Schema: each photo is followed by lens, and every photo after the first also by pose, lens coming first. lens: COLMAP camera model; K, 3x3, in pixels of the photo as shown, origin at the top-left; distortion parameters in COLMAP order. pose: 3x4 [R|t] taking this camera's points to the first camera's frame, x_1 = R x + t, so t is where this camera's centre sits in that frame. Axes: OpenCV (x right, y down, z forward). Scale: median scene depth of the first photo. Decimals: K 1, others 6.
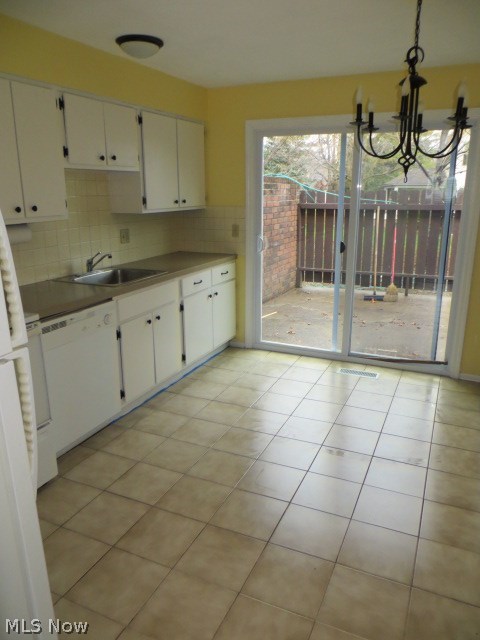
lens RADIAL K [[465.2, 0, 240.0], [0, 465.2, 320.0], [0, 0, 1]] dist [-0.037999, 0.001440]
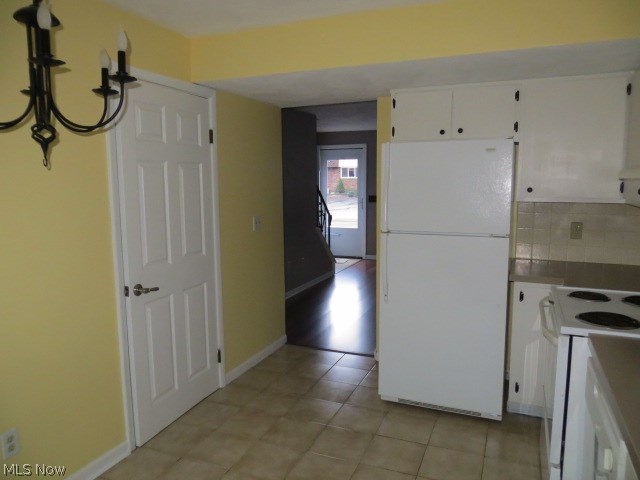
lens RADIAL K [[481.5, 0, 320.0], [0, 481.5, 240.0], [0, 0, 1]] dist [-0.001643, -0.001617]
pose [[-0.998942, 0.016013, -0.043099, 0.005367], [-0.001874, 0.922439, 0.386138, -0.305417], [0.045939, 0.385810, -0.921434, 1.108424]]
